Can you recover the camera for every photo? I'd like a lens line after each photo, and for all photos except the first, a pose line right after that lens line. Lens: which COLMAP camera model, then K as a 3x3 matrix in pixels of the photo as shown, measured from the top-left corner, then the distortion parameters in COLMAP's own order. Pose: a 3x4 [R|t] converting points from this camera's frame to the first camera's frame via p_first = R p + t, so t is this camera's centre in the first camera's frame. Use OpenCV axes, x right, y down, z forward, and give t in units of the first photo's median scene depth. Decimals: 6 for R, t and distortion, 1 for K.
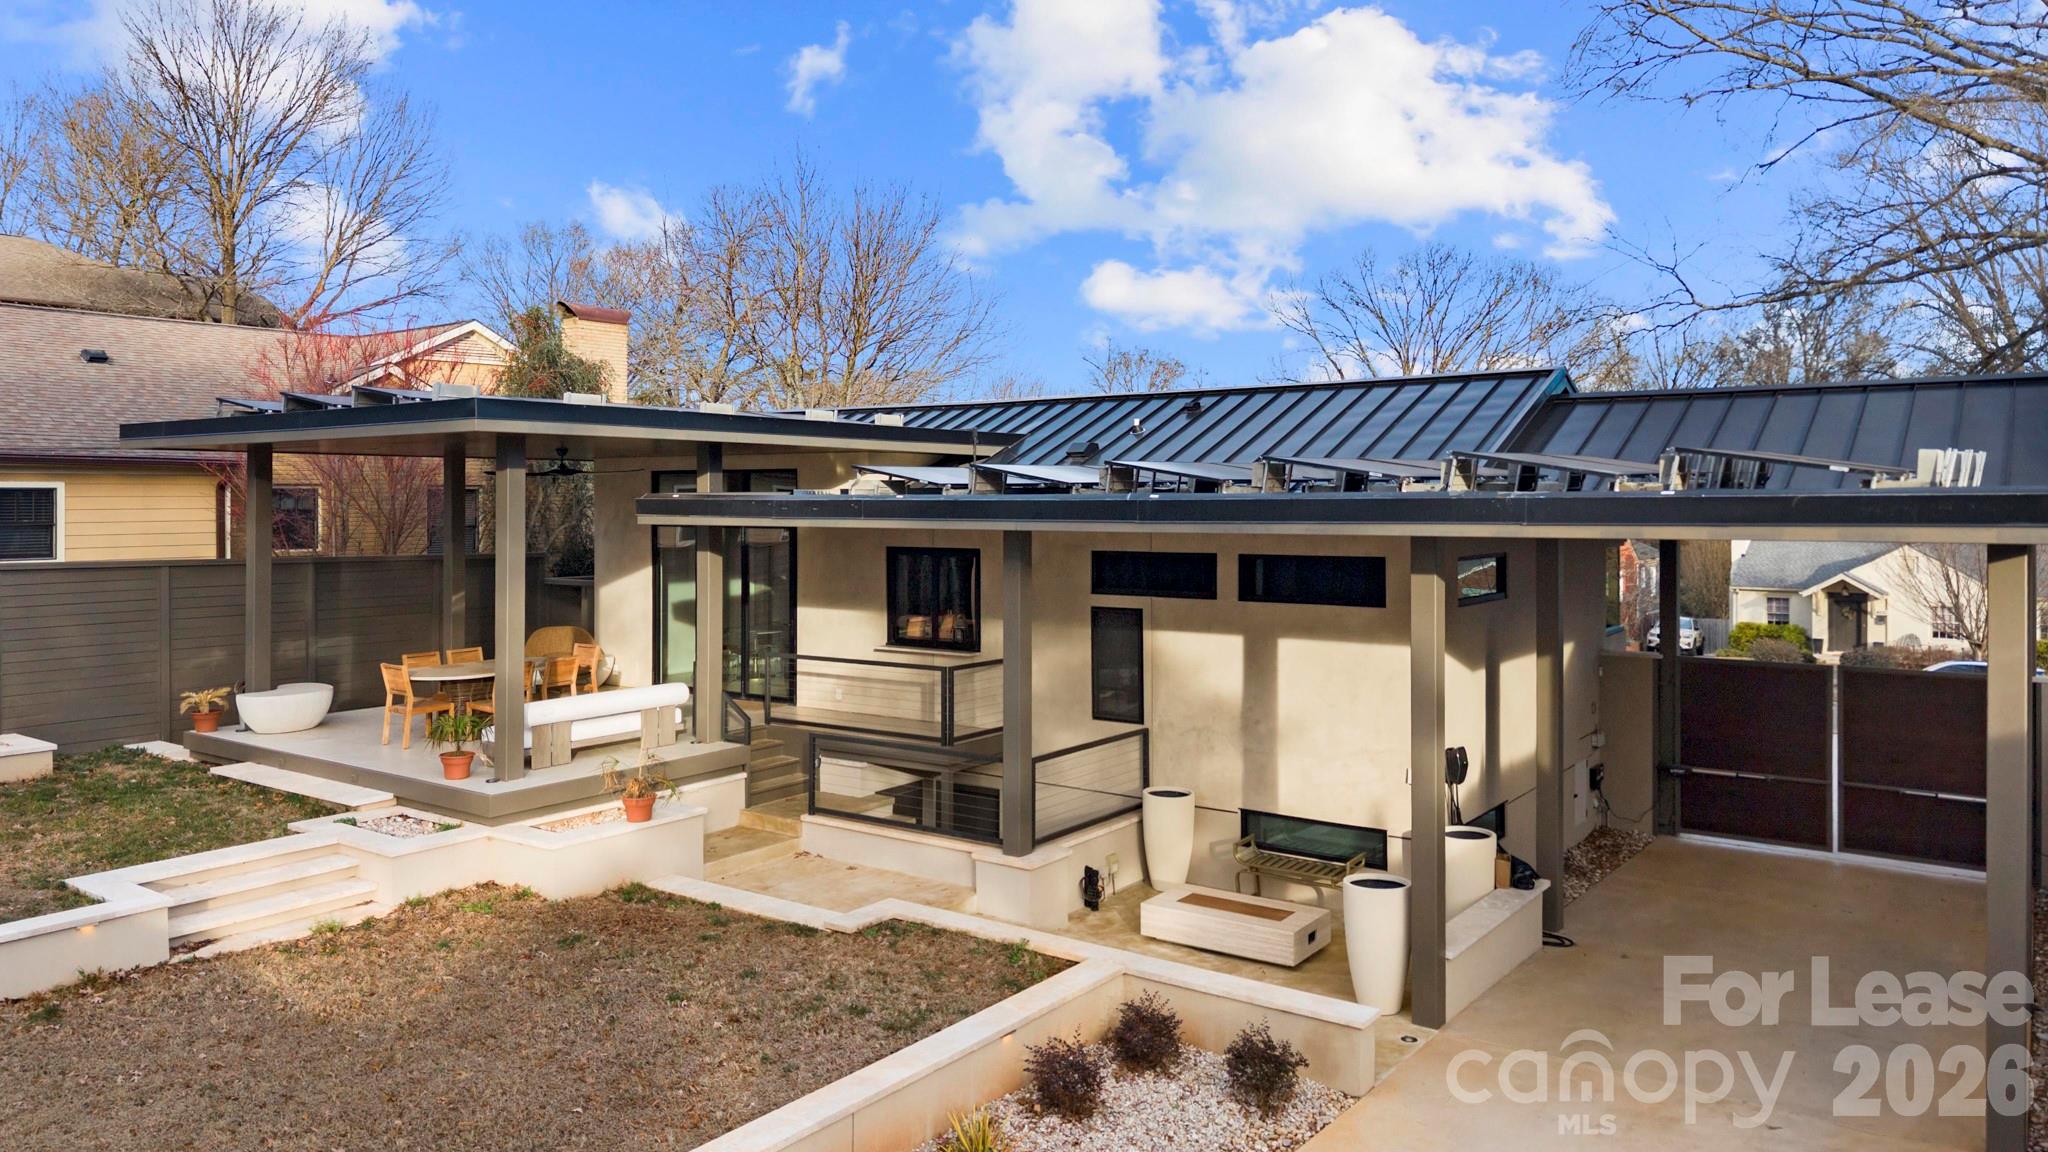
lens RADIAL K [[1348.6, 0, 1024.0], [0, 1348.6, 576.0], [0, 0, 1]] dist [0.046291, -0.069905]
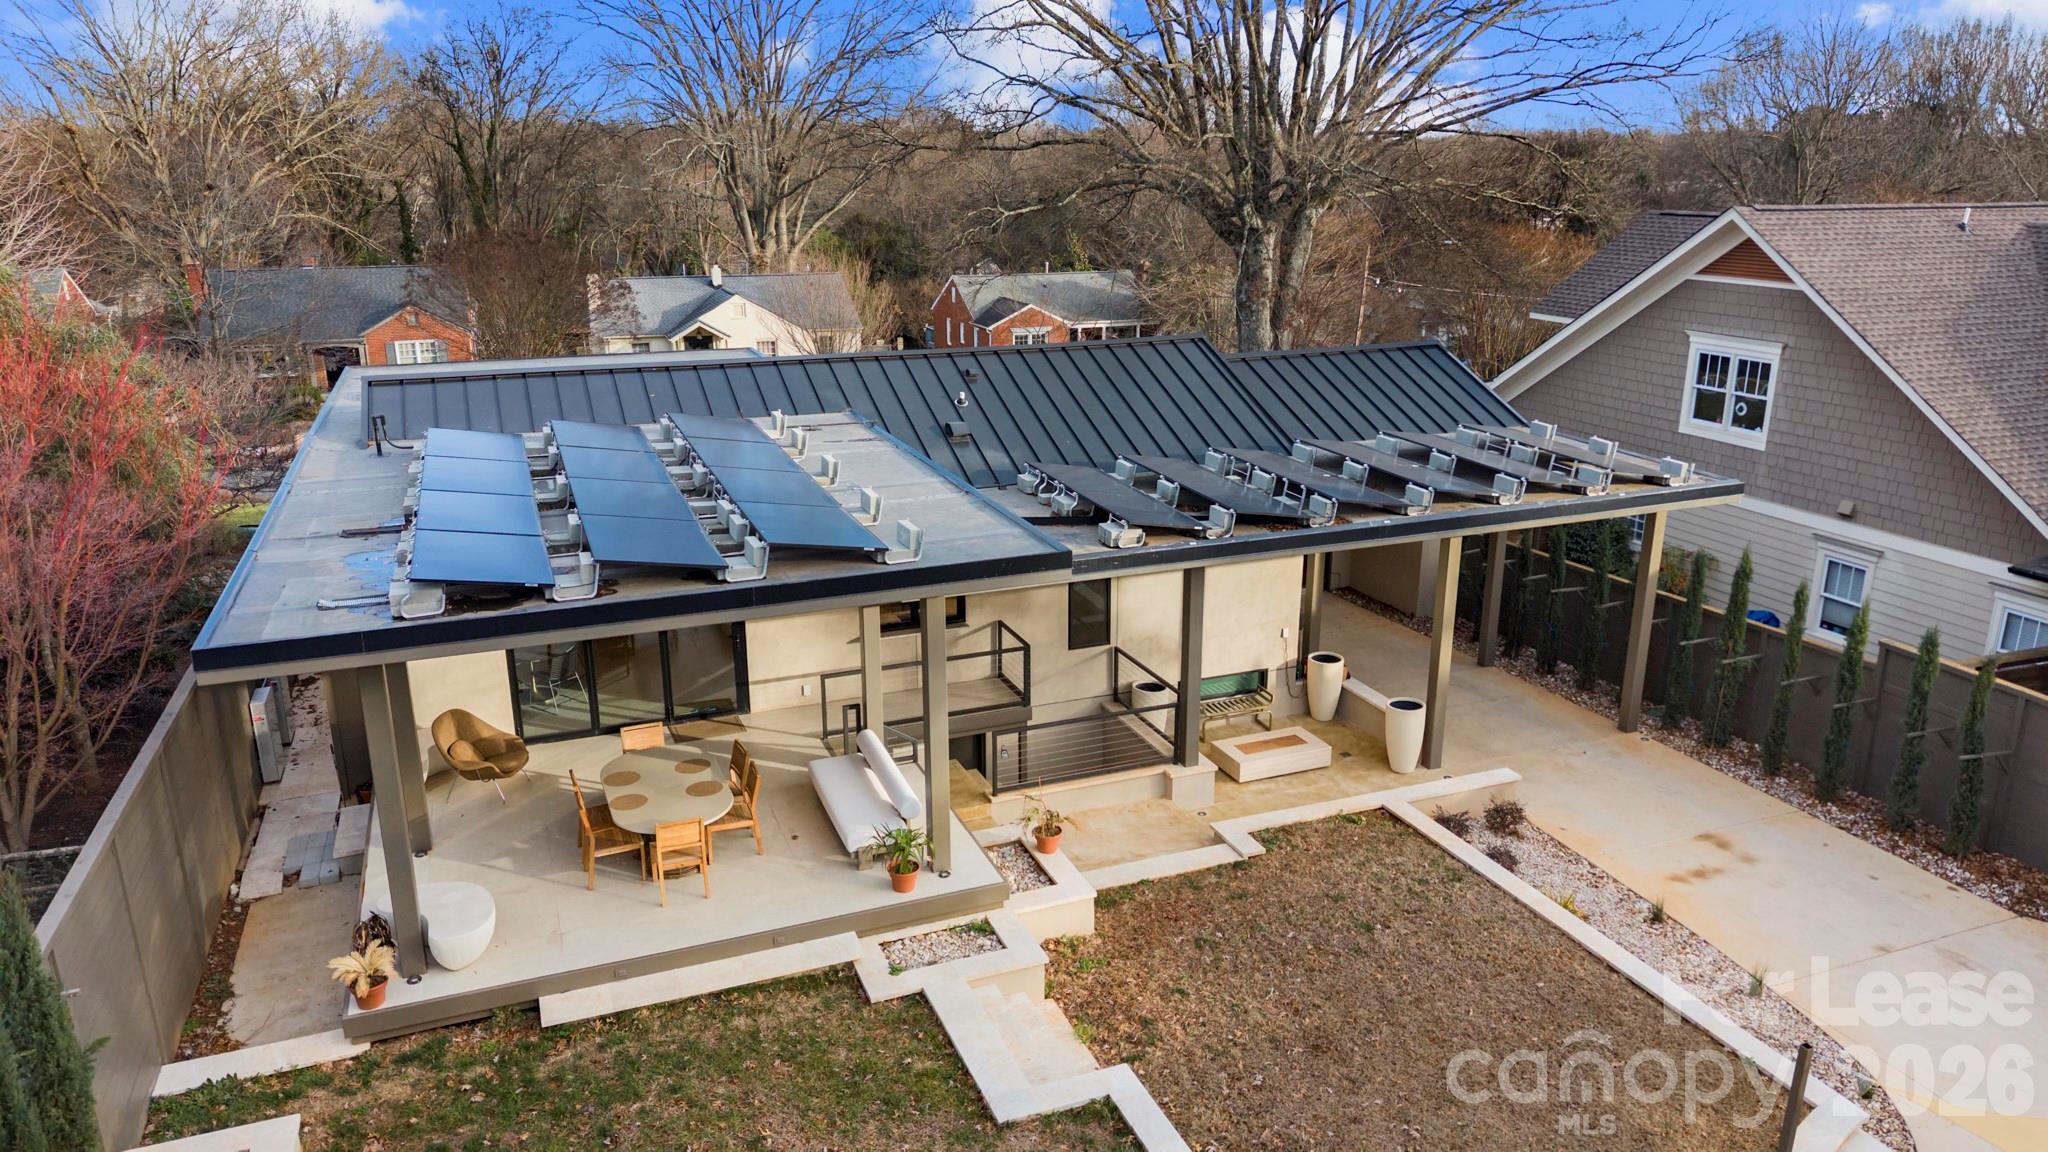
lens RADIAL K [[1348.6, 0, 1024.0], [0, 1348.6, 576.0], [0, 0, 1]] dist [0.046291, -0.069905]
pose [[0.533704, -0.244978, 0.809411, -1.057409], [0.046670, 0.964196, 0.261053, -0.322780], [-0.844382, -0.101549, 0.526029, 0.360325]]
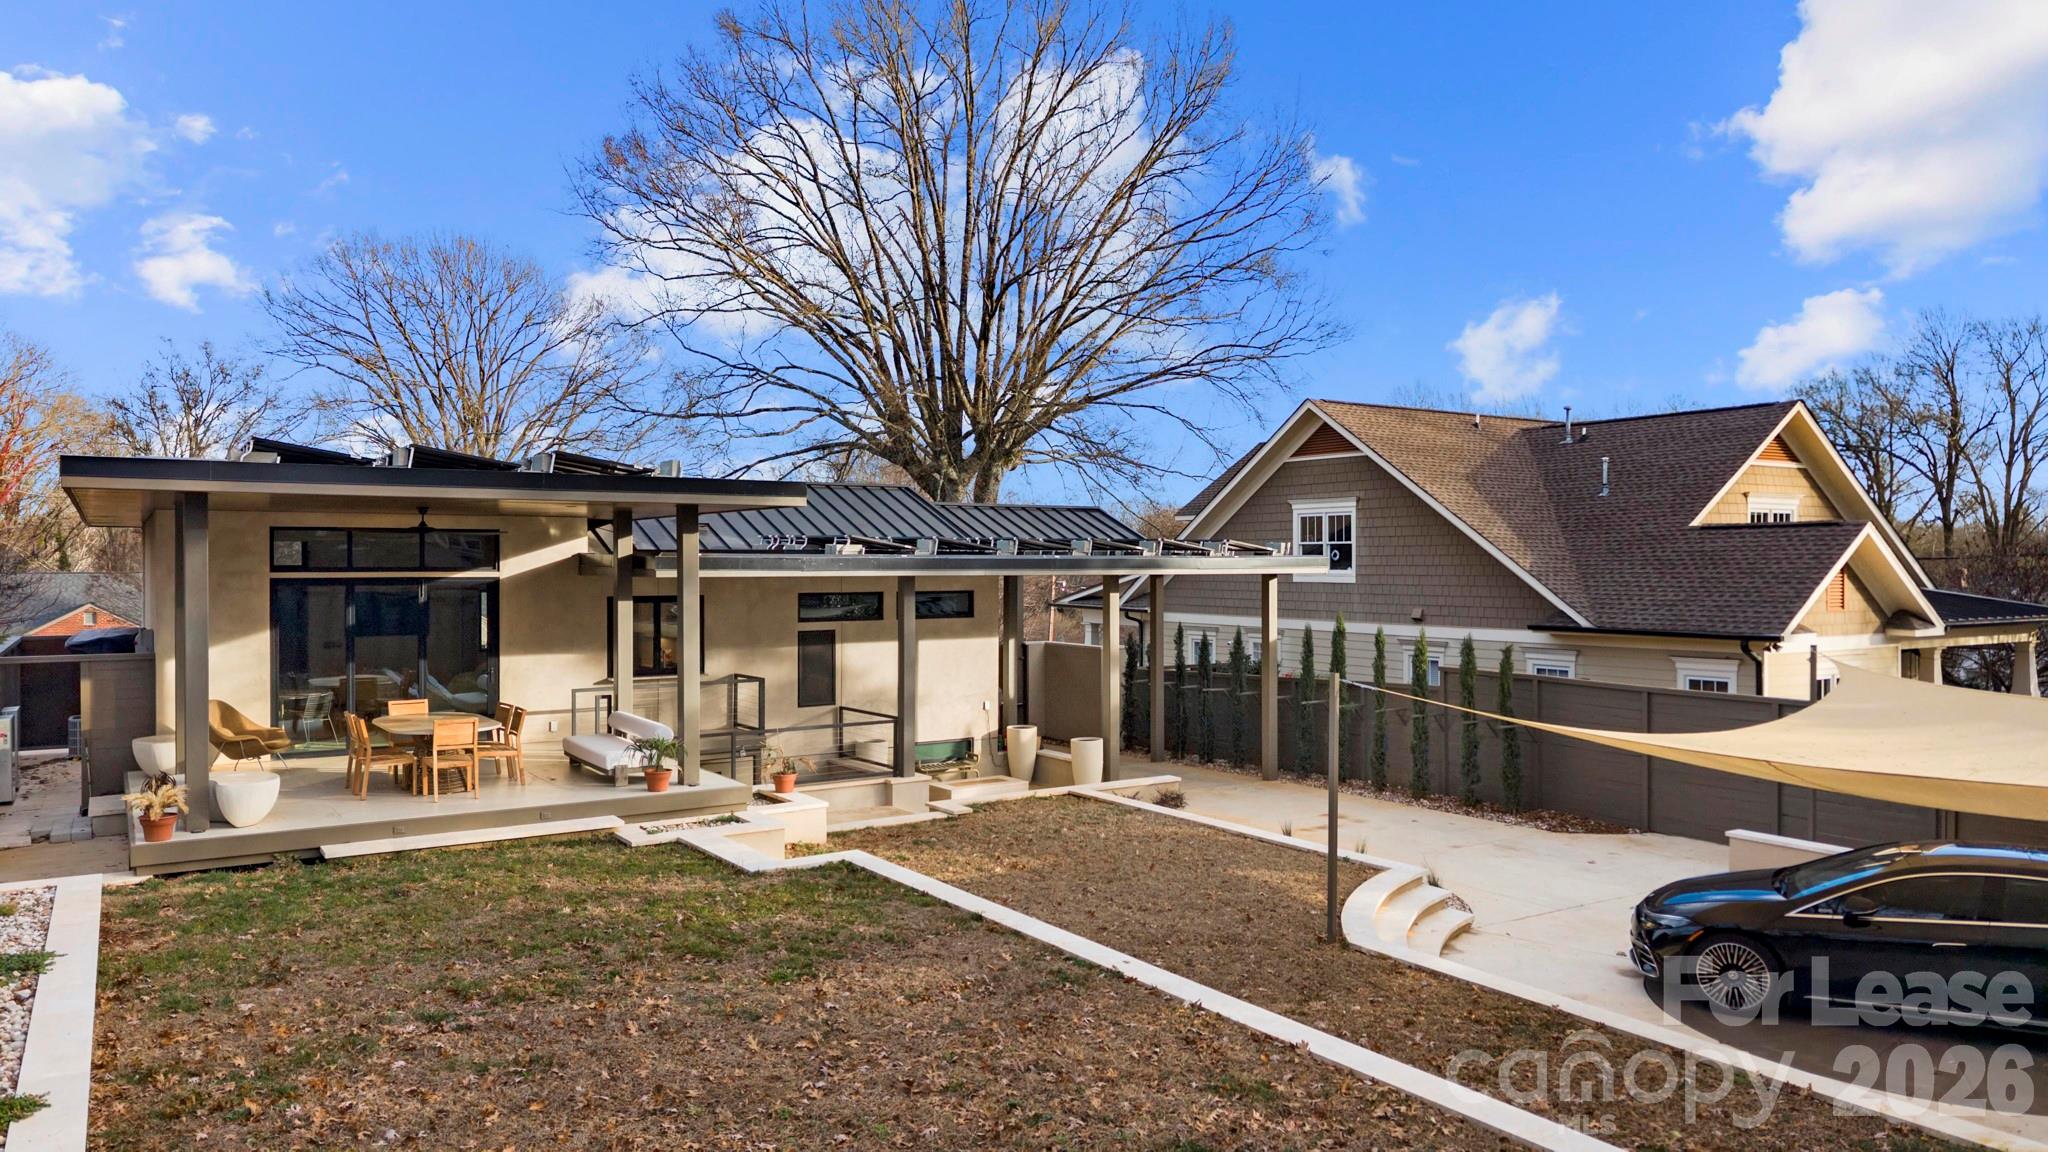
lens RADIAL K [[1348.6, 0, 1024.0], [0, 1348.6, 576.0], [0, 0, 1]] dist [0.046291, -0.069905]
pose [[0.343772, -0.003438, 0.939047, -1.309630], [0.047943, 0.998753, -0.013895, -0.006172], [-0.937828, 0.049797, 0.343509, 0.250987]]
